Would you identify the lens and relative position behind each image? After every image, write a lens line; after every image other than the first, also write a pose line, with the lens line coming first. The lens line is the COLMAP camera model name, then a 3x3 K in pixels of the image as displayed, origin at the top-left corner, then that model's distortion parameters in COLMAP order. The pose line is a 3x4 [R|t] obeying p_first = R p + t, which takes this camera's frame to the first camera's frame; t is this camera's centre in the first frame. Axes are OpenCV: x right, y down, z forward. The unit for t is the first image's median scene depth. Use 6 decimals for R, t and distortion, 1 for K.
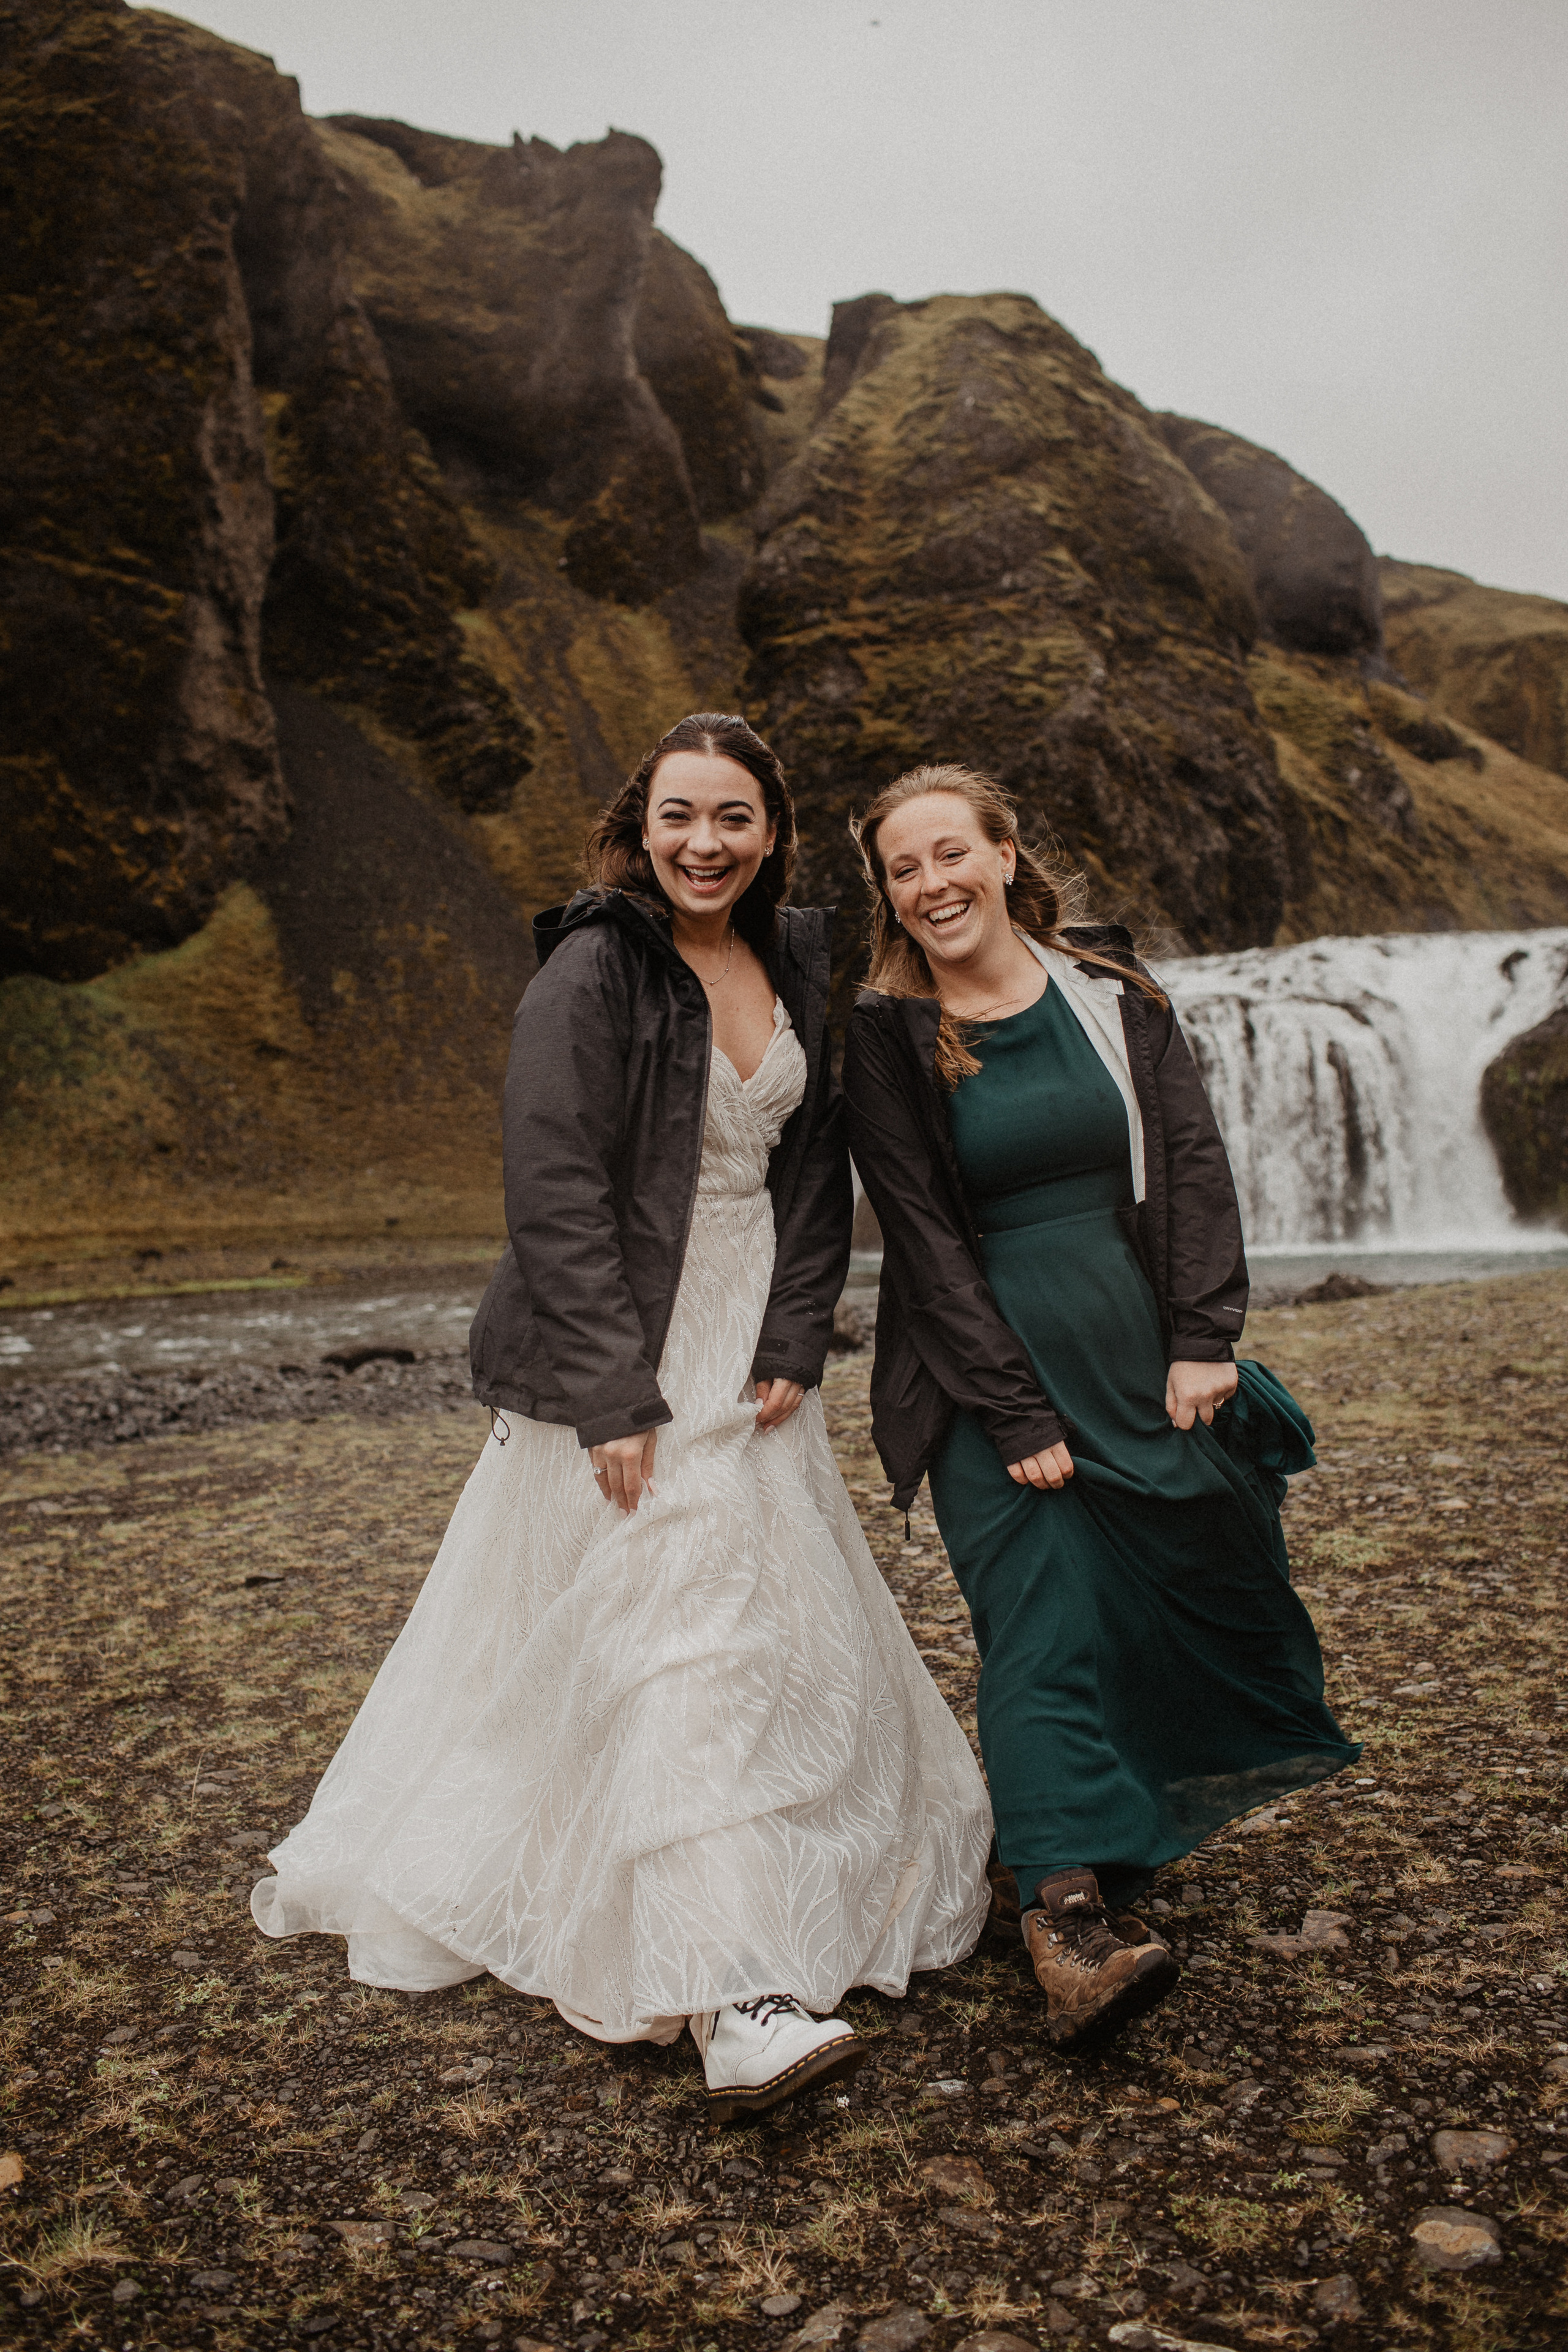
lens RADIAL K [[2290.3, 0, 784.0], [0, 2290.3, 1176.0], [0, 0, 1]] dist [-0.105439, 0.125645]
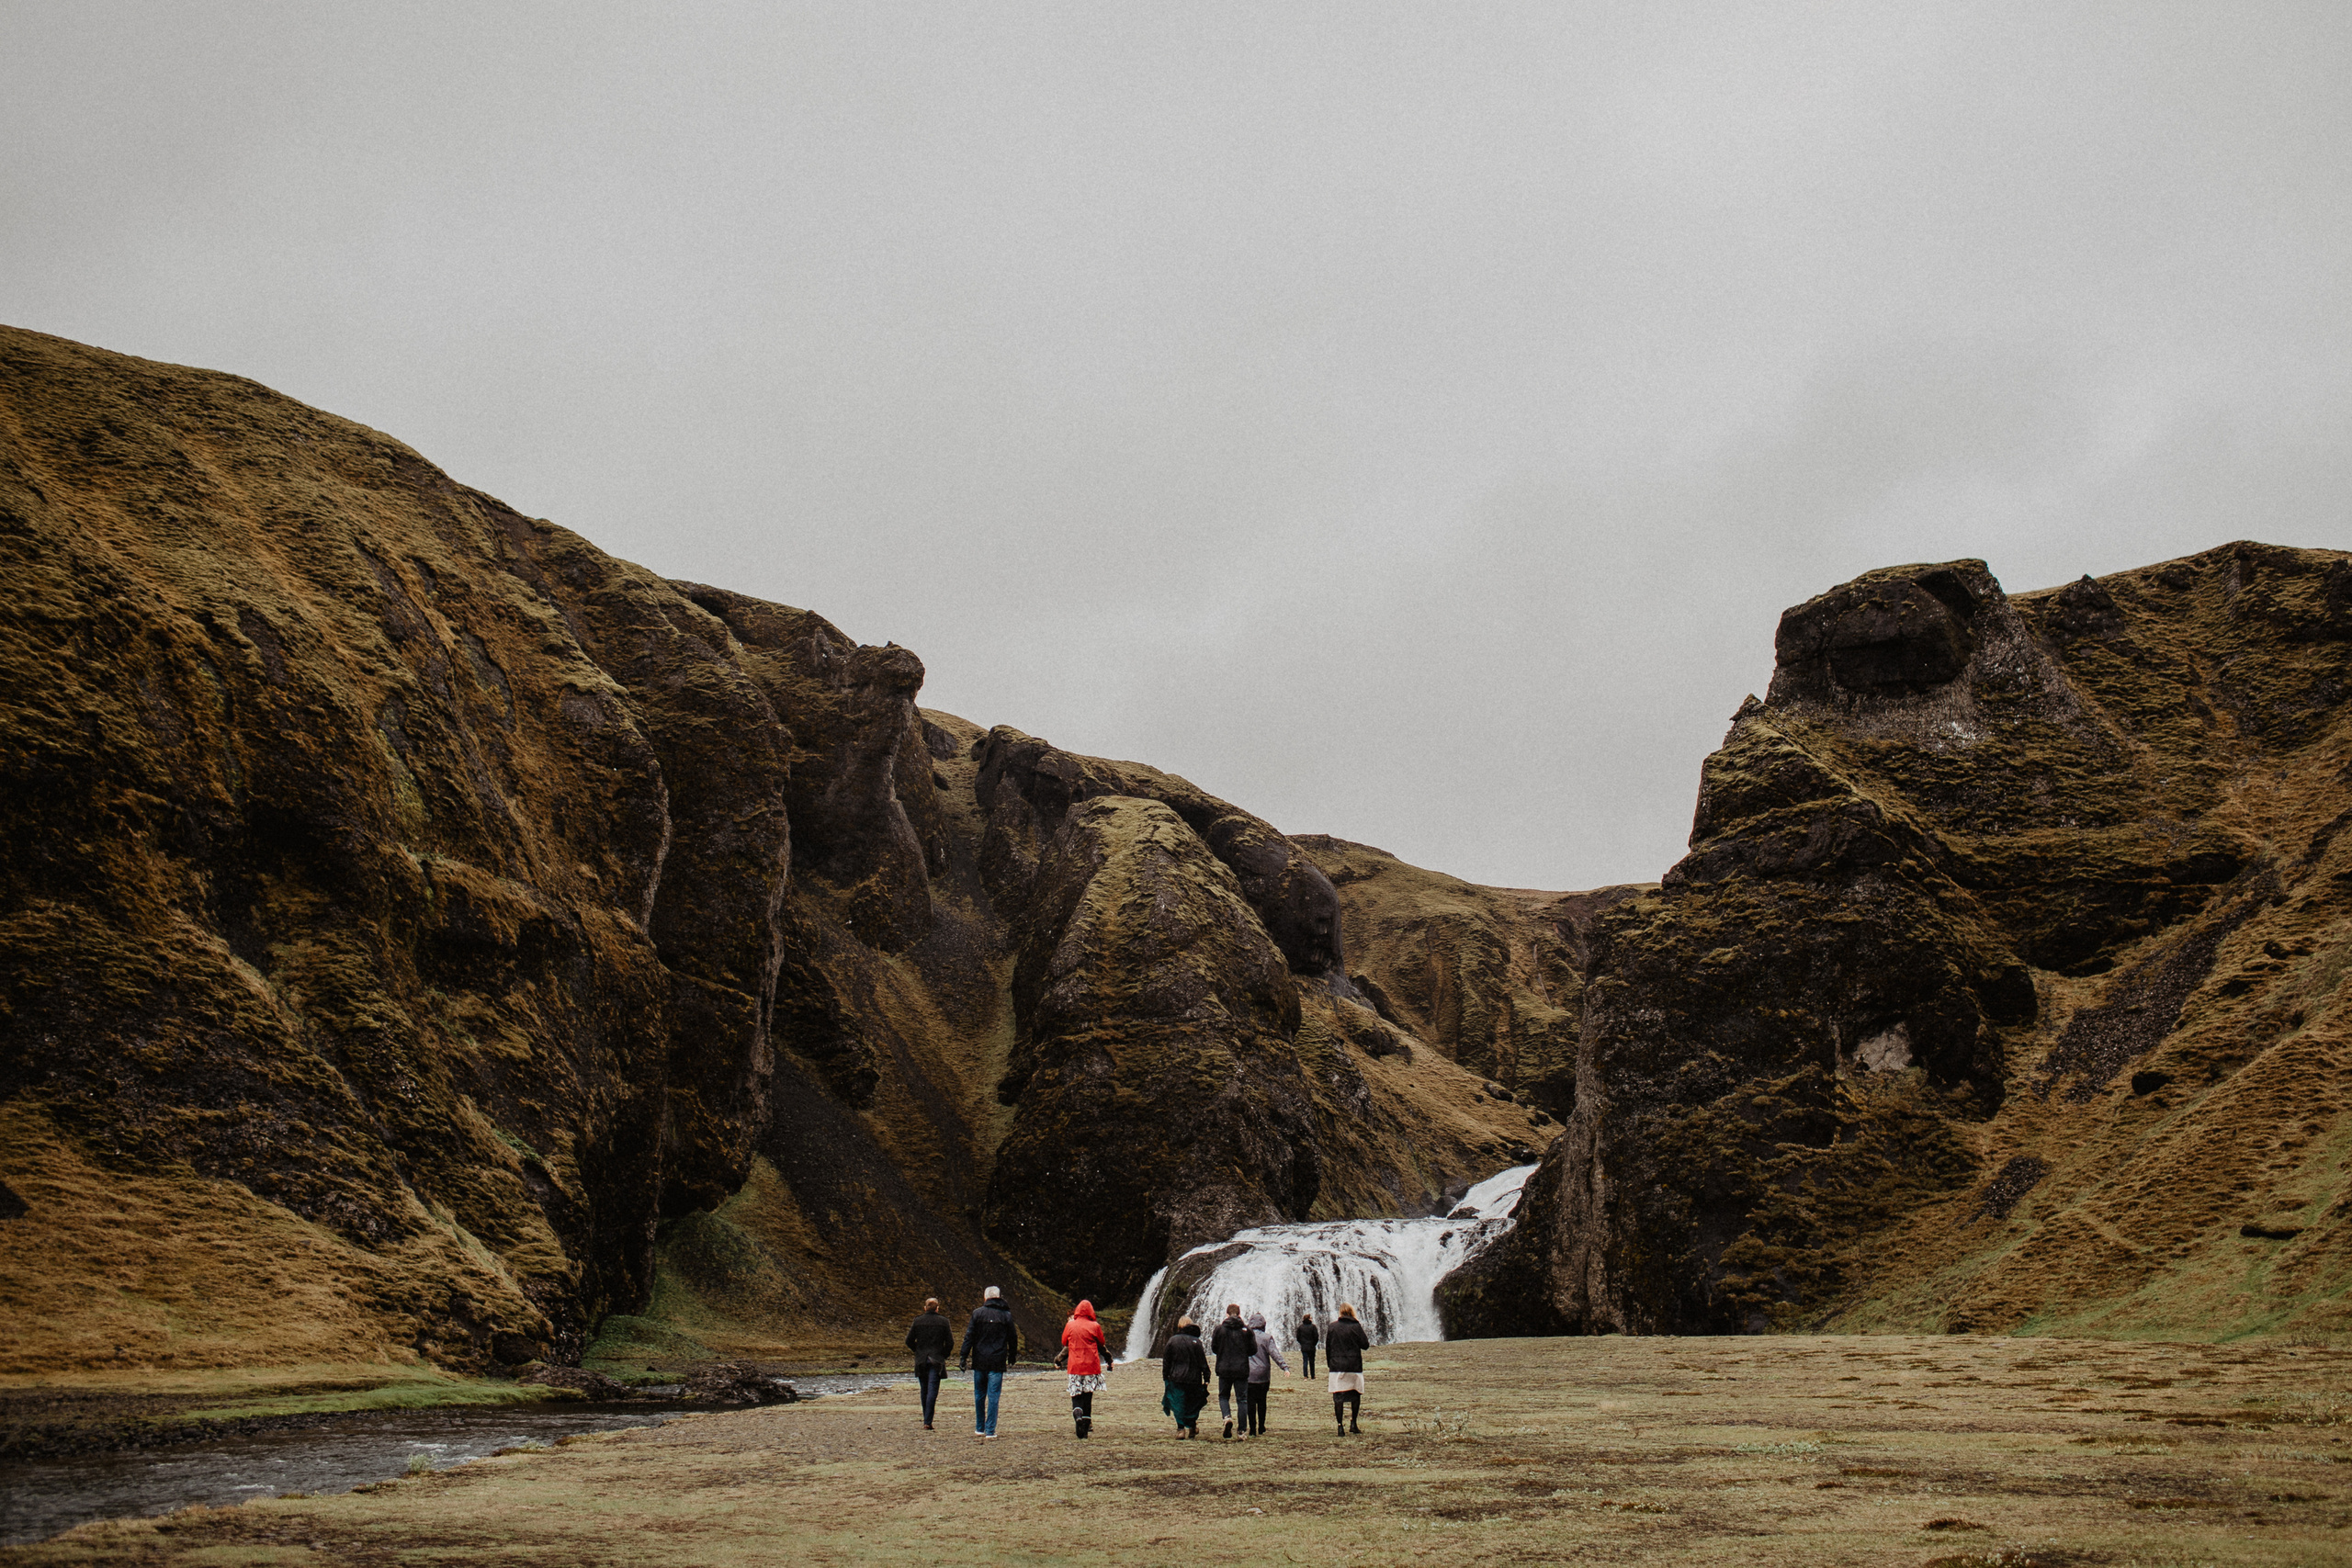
lens RADIAL K [[2566.5, 0, 1237.7], [0, 2566.5, 686.9], [0, 0, 1]] dist [-0.112551, 0.144477]
pose [[0.968724, 0.082924, 0.233877, -0.365661], [-0.021371, 0.966889, -0.254302, 0.016638], [-0.247220, 0.241350, 0.938420, -1.030545]]
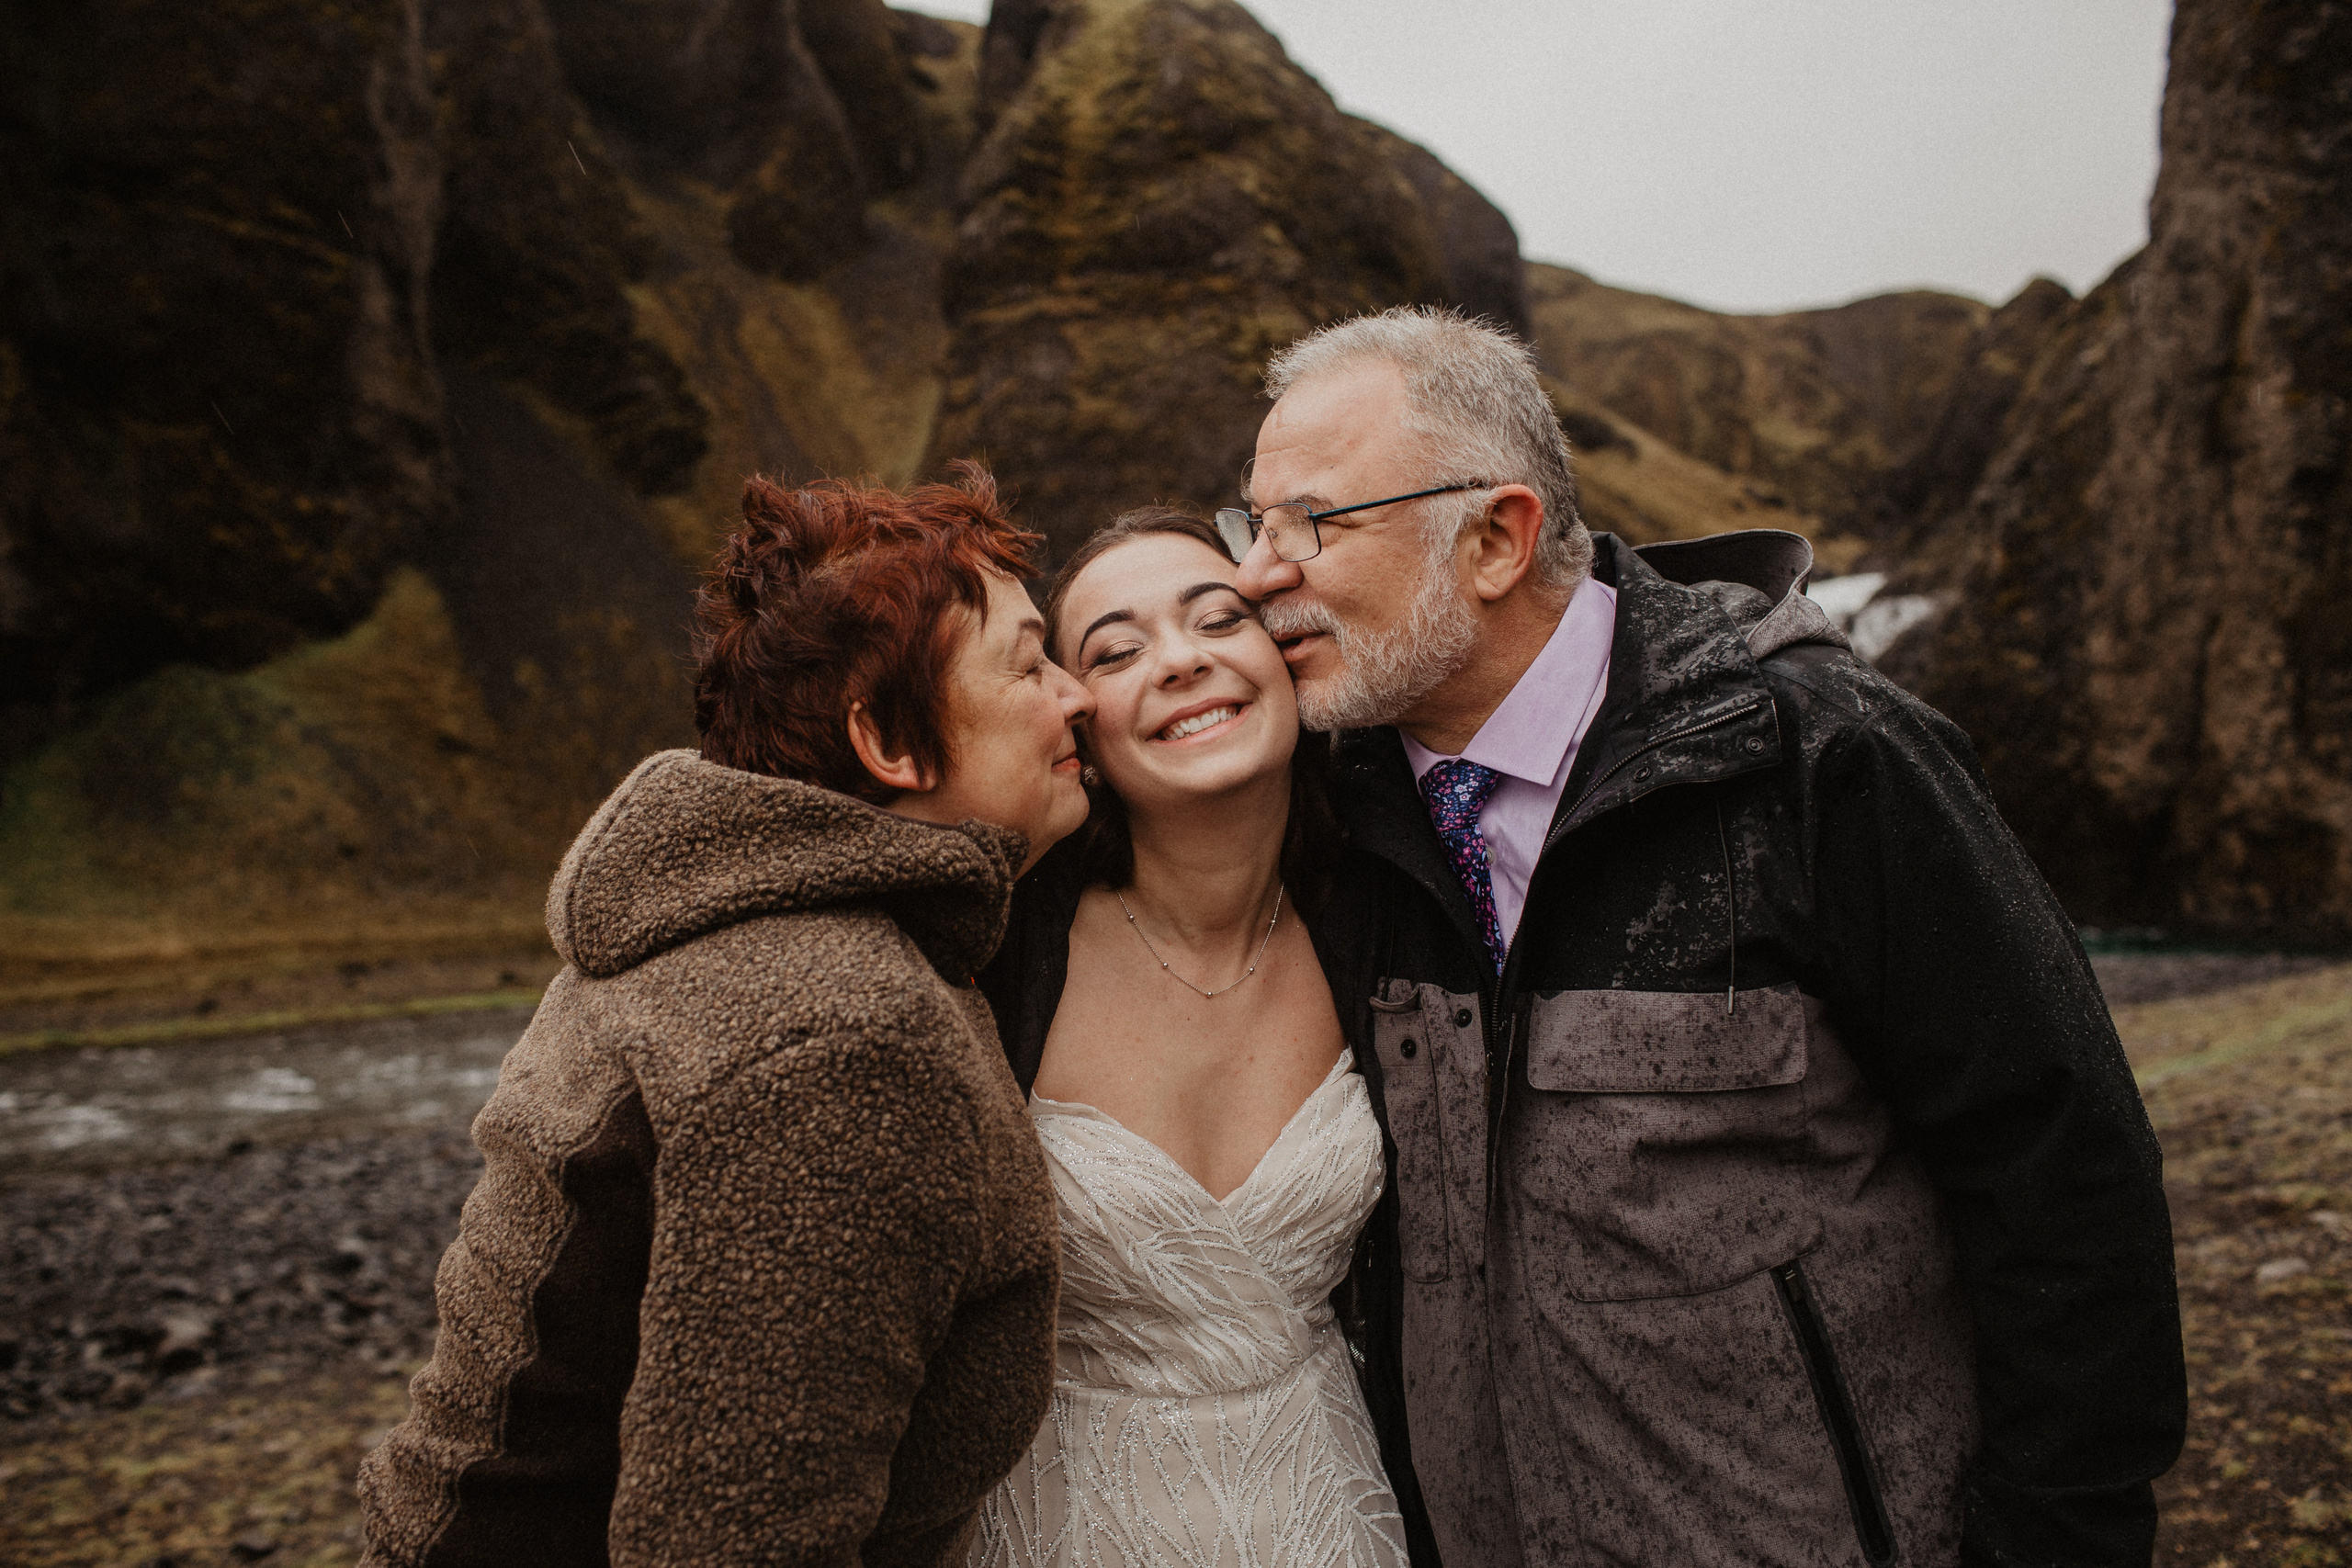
lens RADIAL K [[2290.1, 0, 1184.9], [0, 2290.1, 798.6], [0, 0, 1]] dist [-0.105439, 0.125645]
pose [[0.991605, -0.010123, 0.128907, -0.043061], [0.013971, 0.999482, -0.028976, -0.001916], [-0.128547, 0.030534, 0.991233, 0.037868]]
